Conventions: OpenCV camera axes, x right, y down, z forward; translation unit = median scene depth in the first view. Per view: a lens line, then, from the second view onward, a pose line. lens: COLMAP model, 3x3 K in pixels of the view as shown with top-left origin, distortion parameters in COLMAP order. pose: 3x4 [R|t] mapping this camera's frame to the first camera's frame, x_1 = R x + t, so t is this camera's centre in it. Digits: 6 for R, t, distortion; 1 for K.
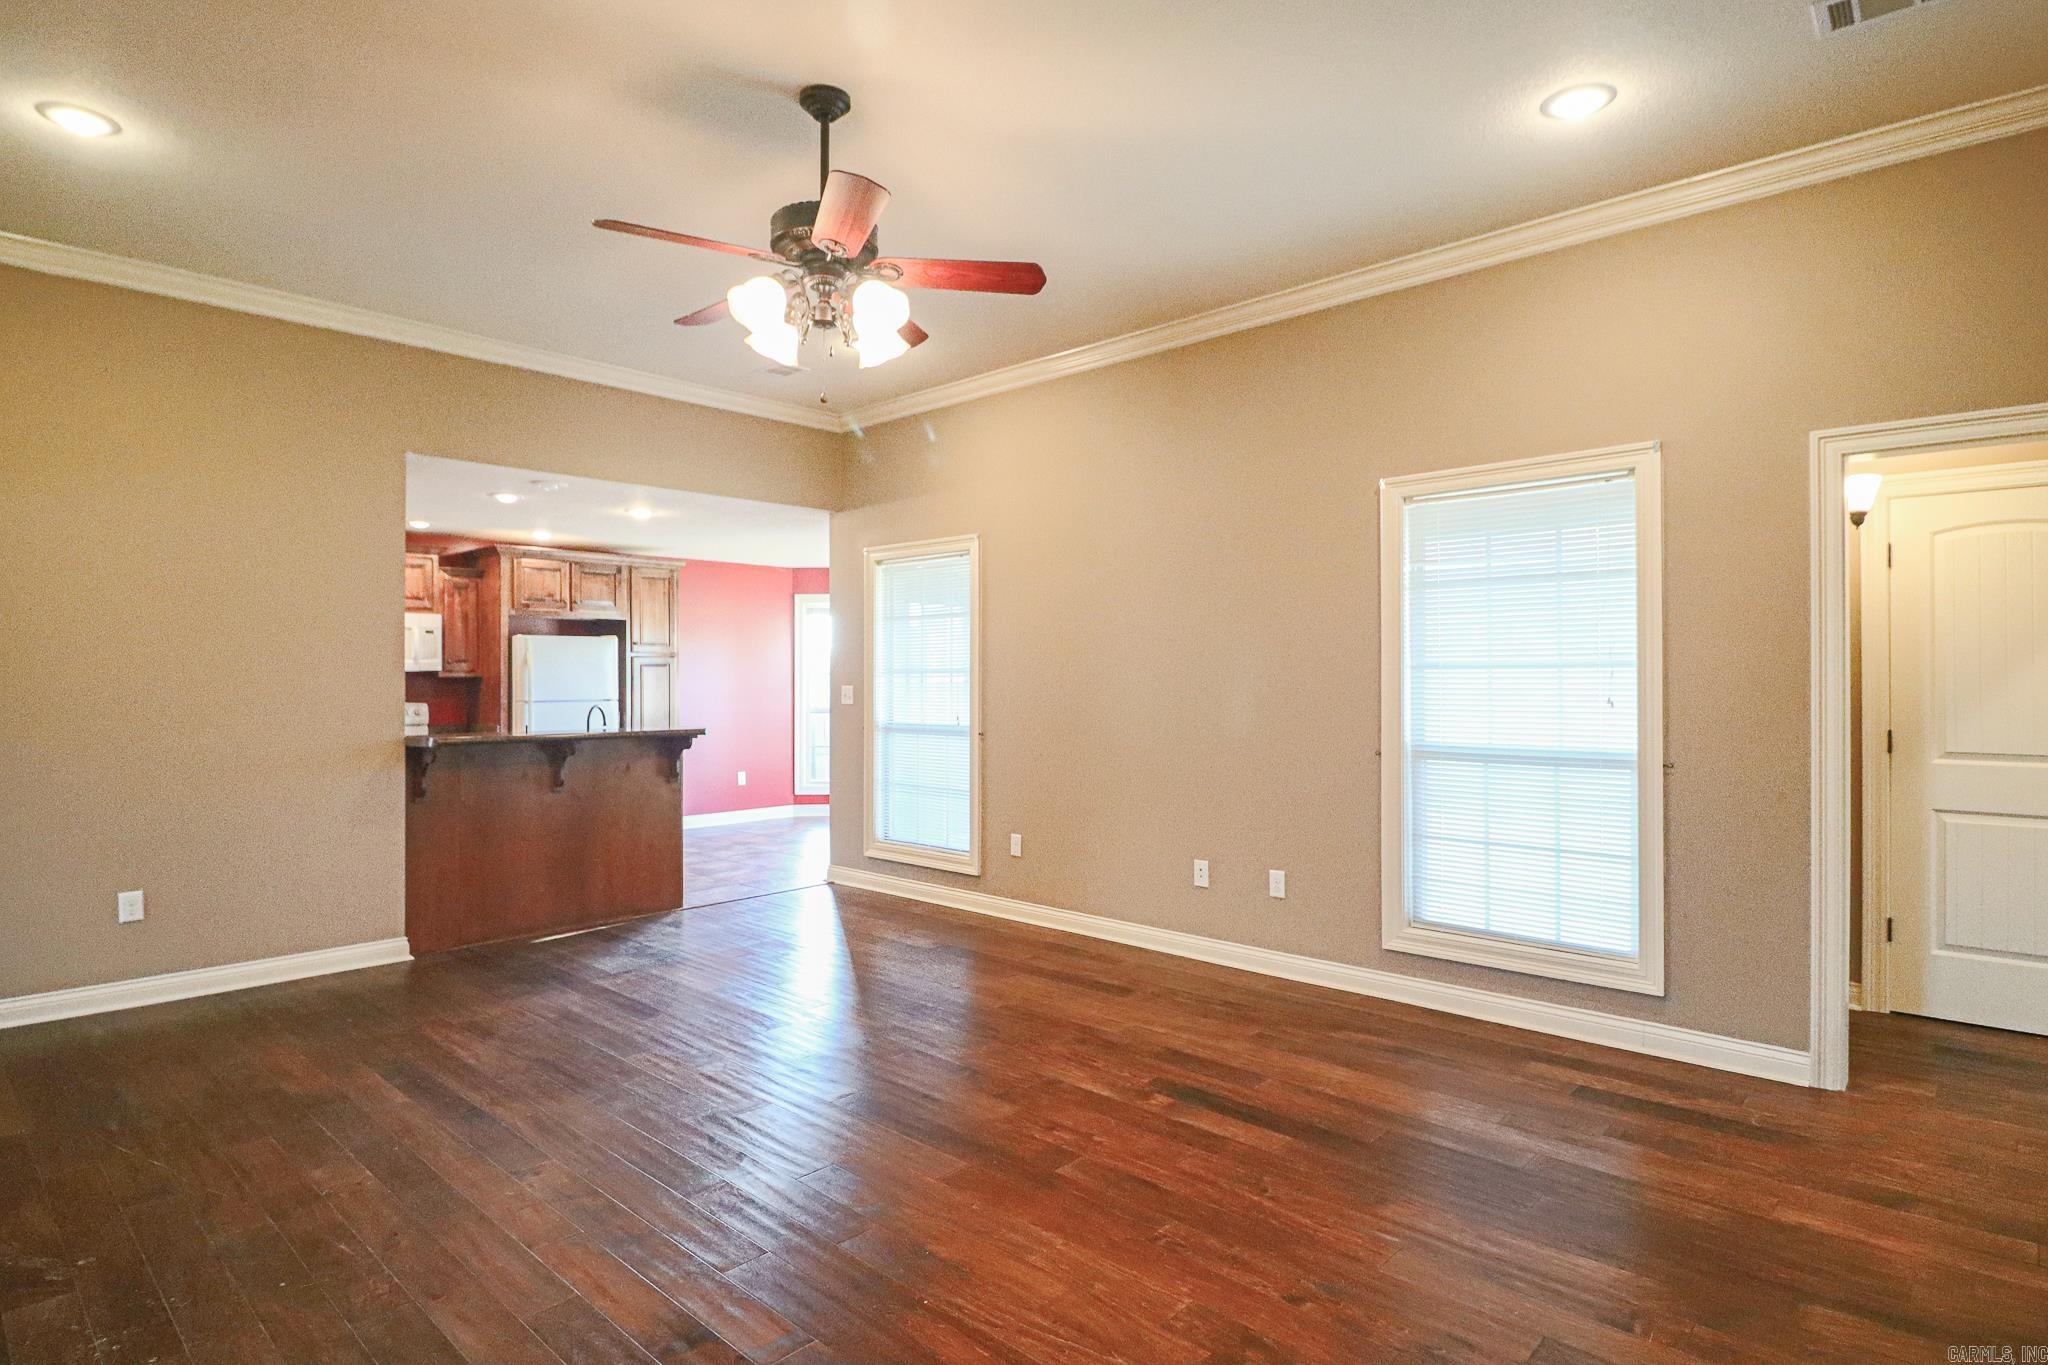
lens RADIAL K [[1079.9, 0, 1058.0], [0, 1079.9, 668.0], [0, 0, 1]] dist [0.002170, -0.014024]
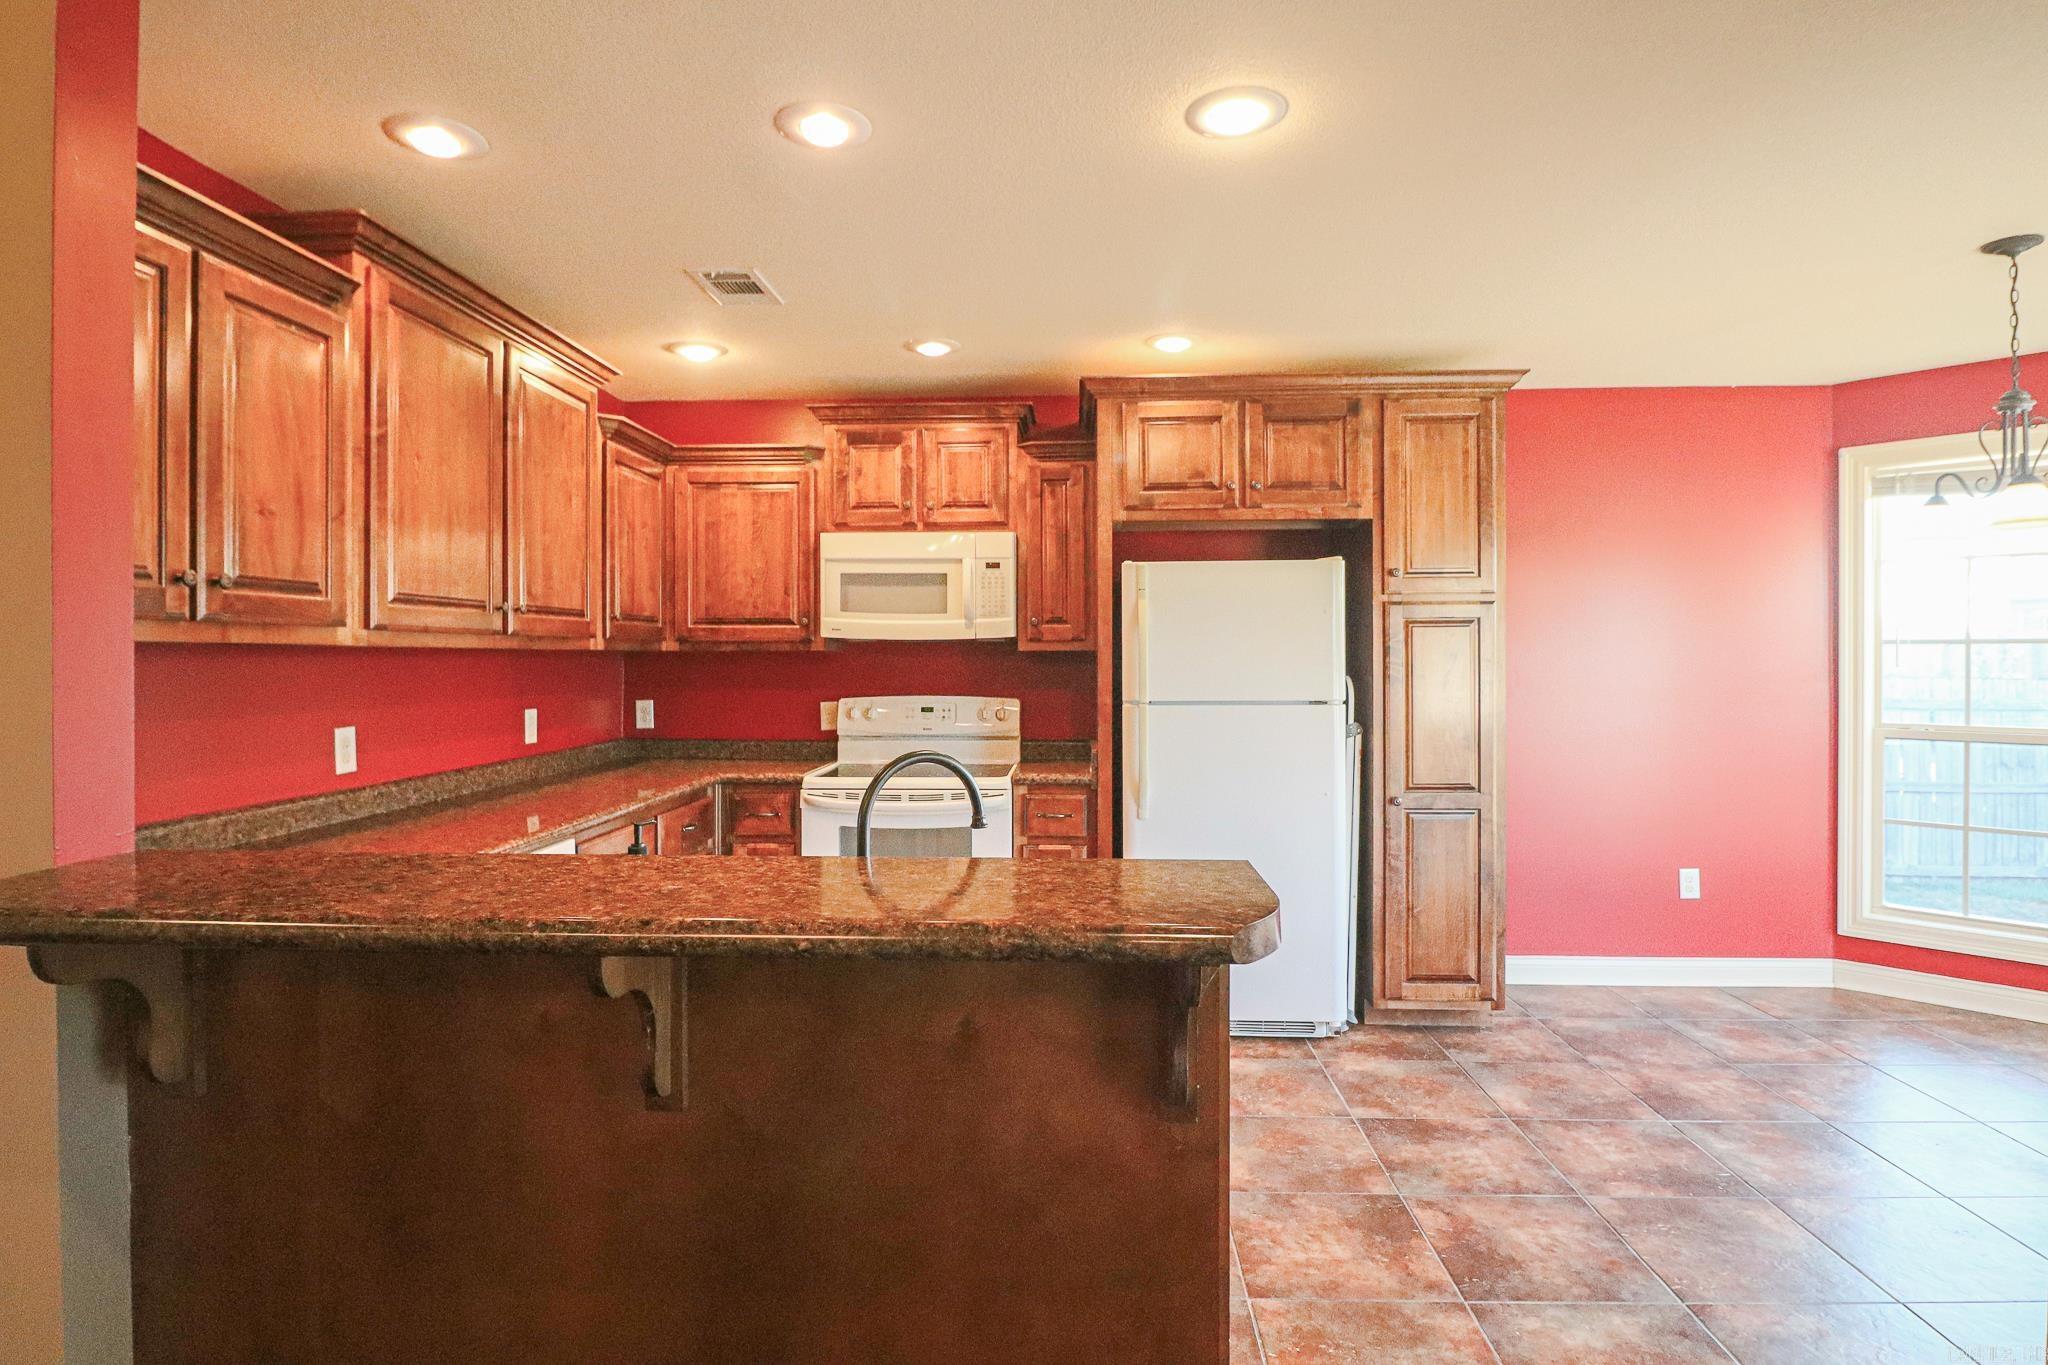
lens RADIAL K [[1069.1, 0, 1019.3], [0, 1069.1, 669.4], [0, 0, 1]] dist [0.002131, -0.012872]
pose [[0.625438, 0.008006, -0.780233, -0.173310], [0.008711, 0.999813, 0.017242, 0.008682], [0.780225, -0.017580, 0.625252, 0.712220]]
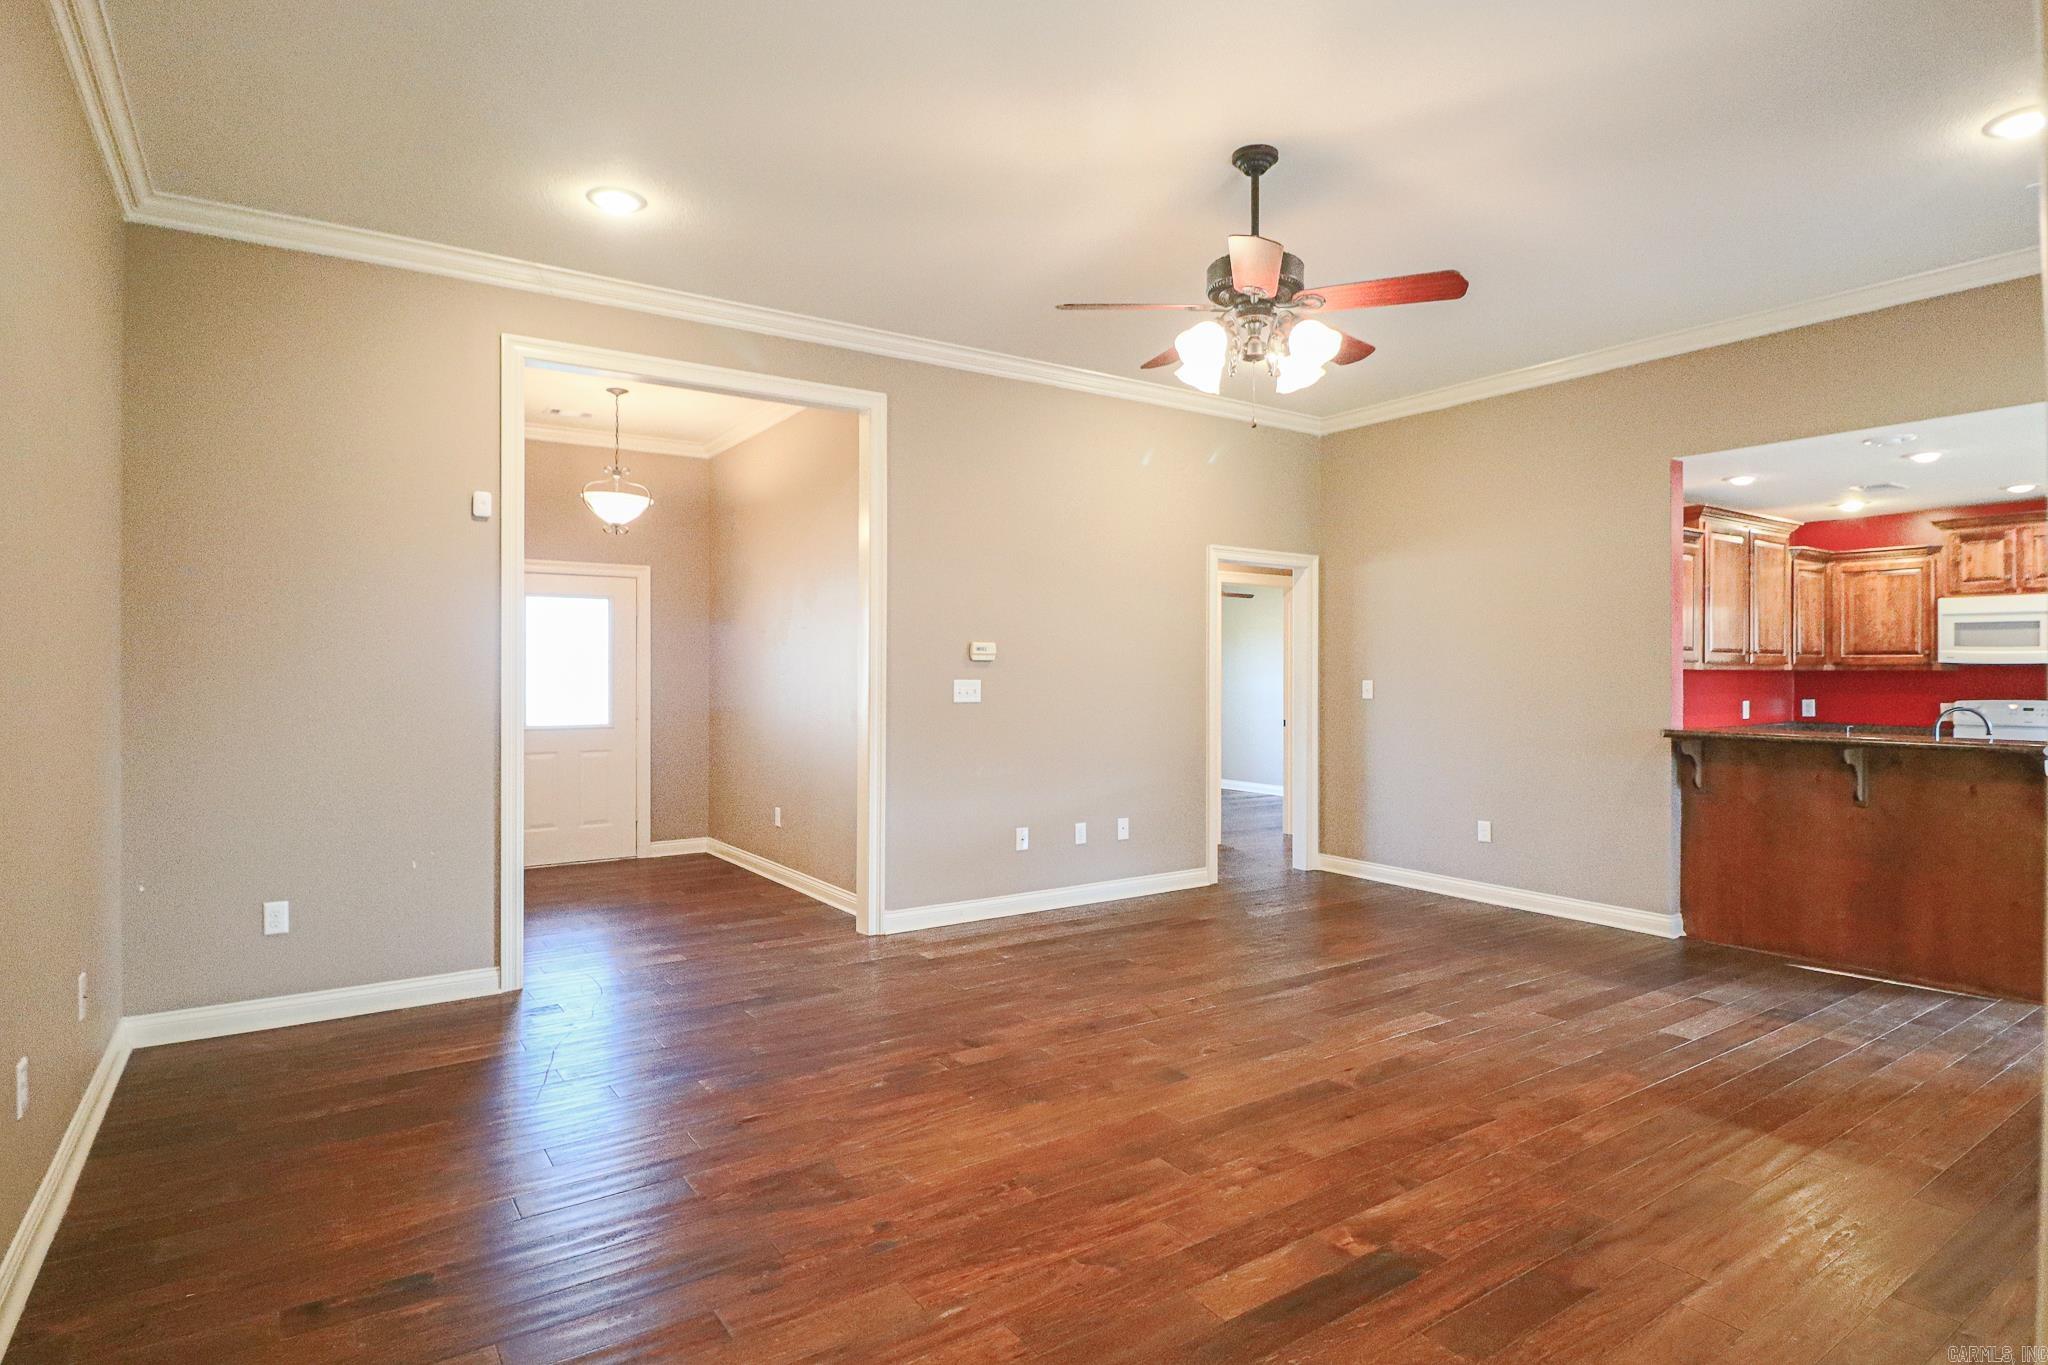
lens RADIAL K [[1069.1, 0, 1019.3], [0, 1069.1, 669.4], [0, 0, 1]] dist [0.002131, -0.012872]
pose [[-0.245551, -0.002763, -0.969380, 0.395844], [0.009349, 0.999943, -0.005218, 0.004357], [0.969339, -0.010344, -0.245511, 0.443641]]
